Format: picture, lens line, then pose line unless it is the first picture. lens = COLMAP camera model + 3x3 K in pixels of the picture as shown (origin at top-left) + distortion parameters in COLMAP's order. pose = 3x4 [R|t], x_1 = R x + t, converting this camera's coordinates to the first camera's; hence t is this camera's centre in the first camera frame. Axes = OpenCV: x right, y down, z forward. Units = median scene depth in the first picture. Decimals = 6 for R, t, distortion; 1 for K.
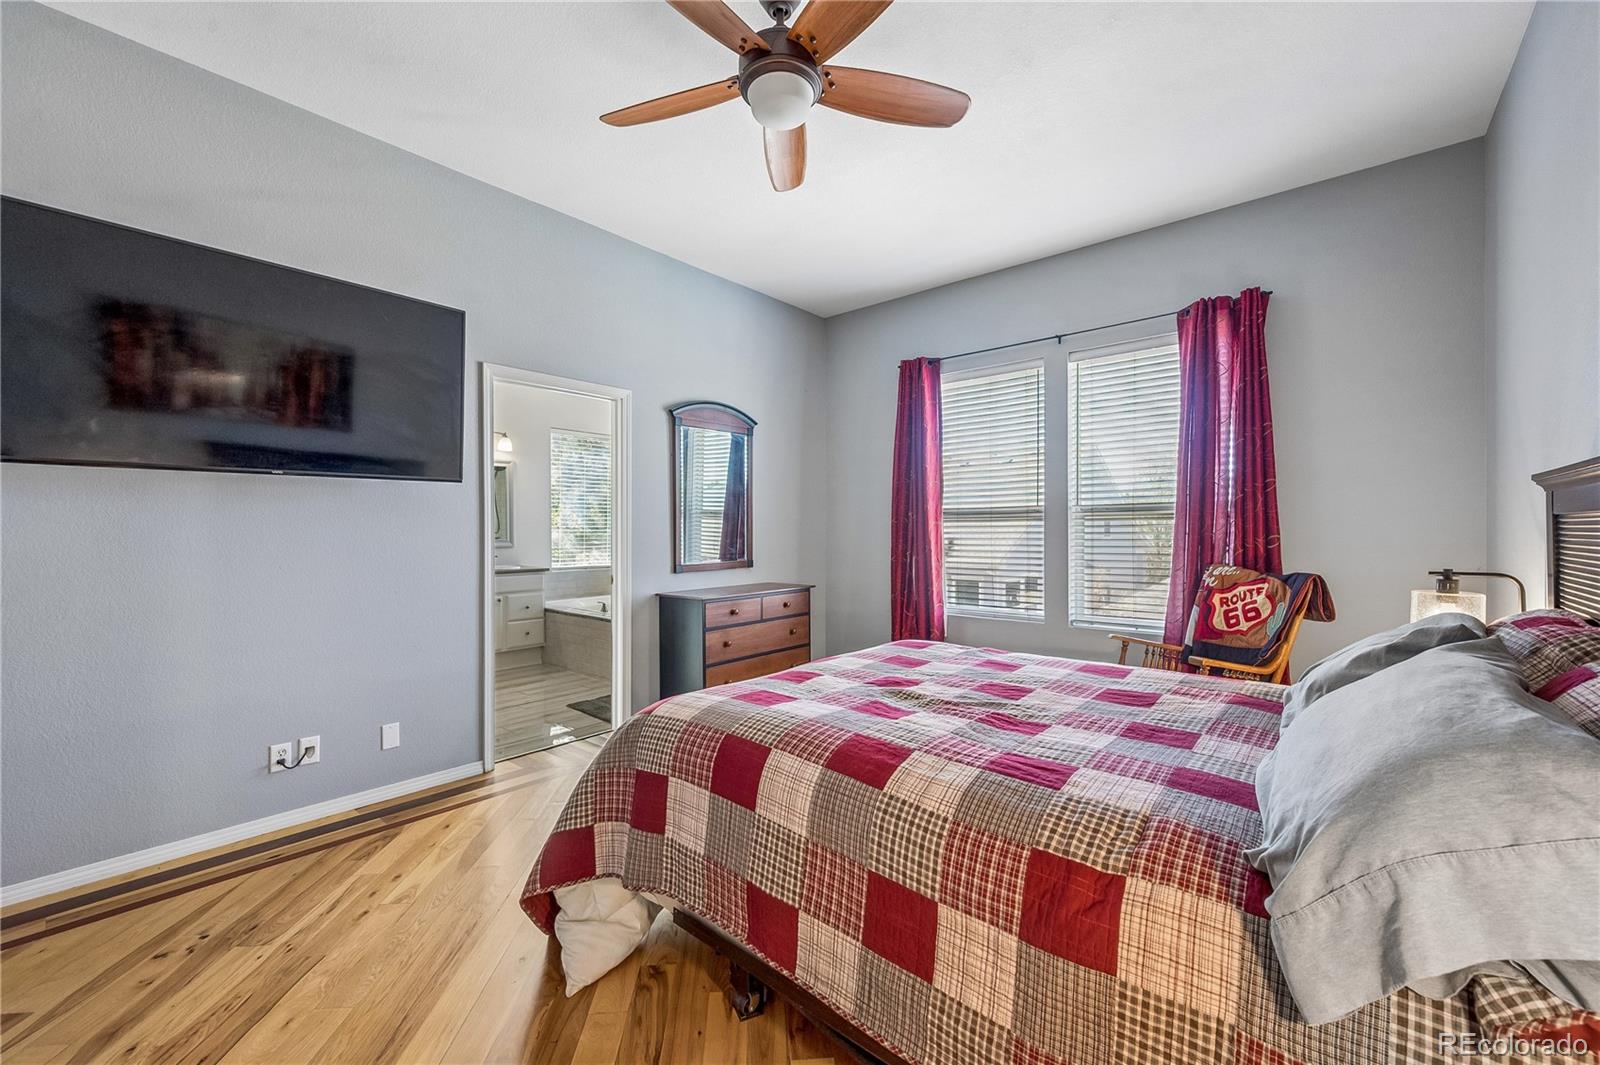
lens RADIAL K [[634.6, 0, 802.5], [0, 634.6, 530.8], [0, 0, 1]] dist [0.001752, -0.000103]
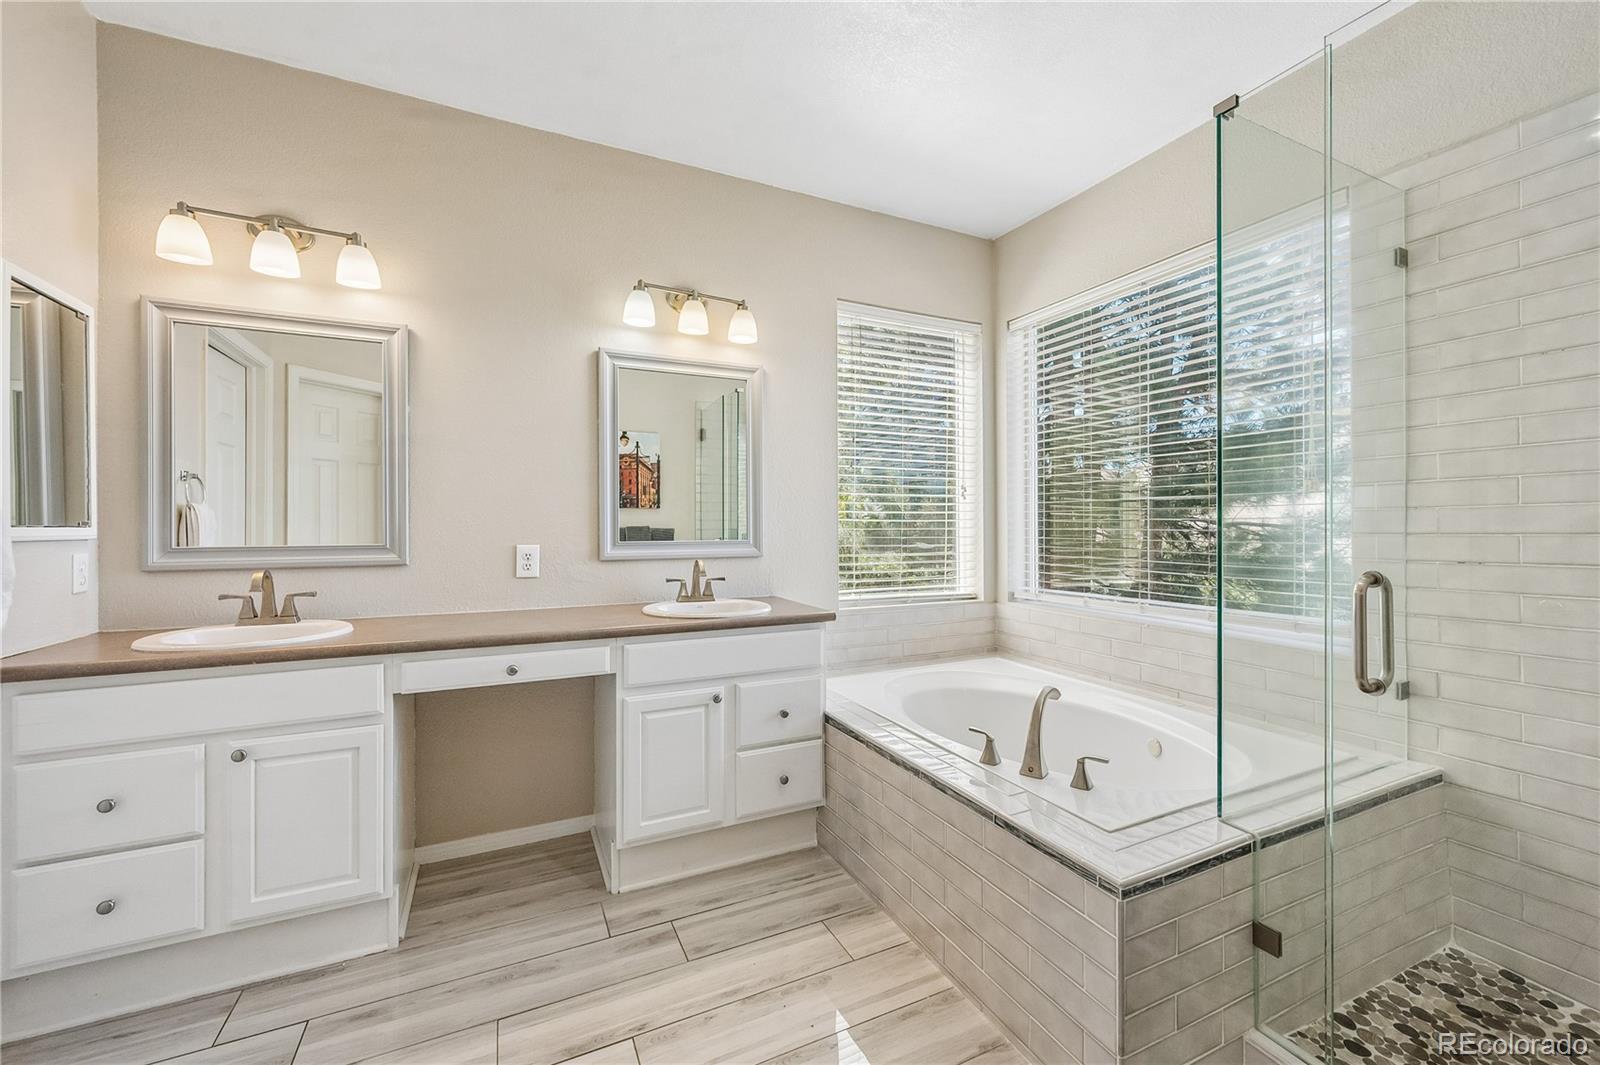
lens RADIAL K [[634.6, 0, 800.4], [0, 634.6, 527.9], [0, 0, 1]] dist [0.001752, -0.000103]
pose [[0.916661, 0.003298, -0.399652, -0.261406], [-0.001933, 0.999991, 0.003820, 0.002772], [0.399661, -0.002729, 0.916659, 0.628696]]
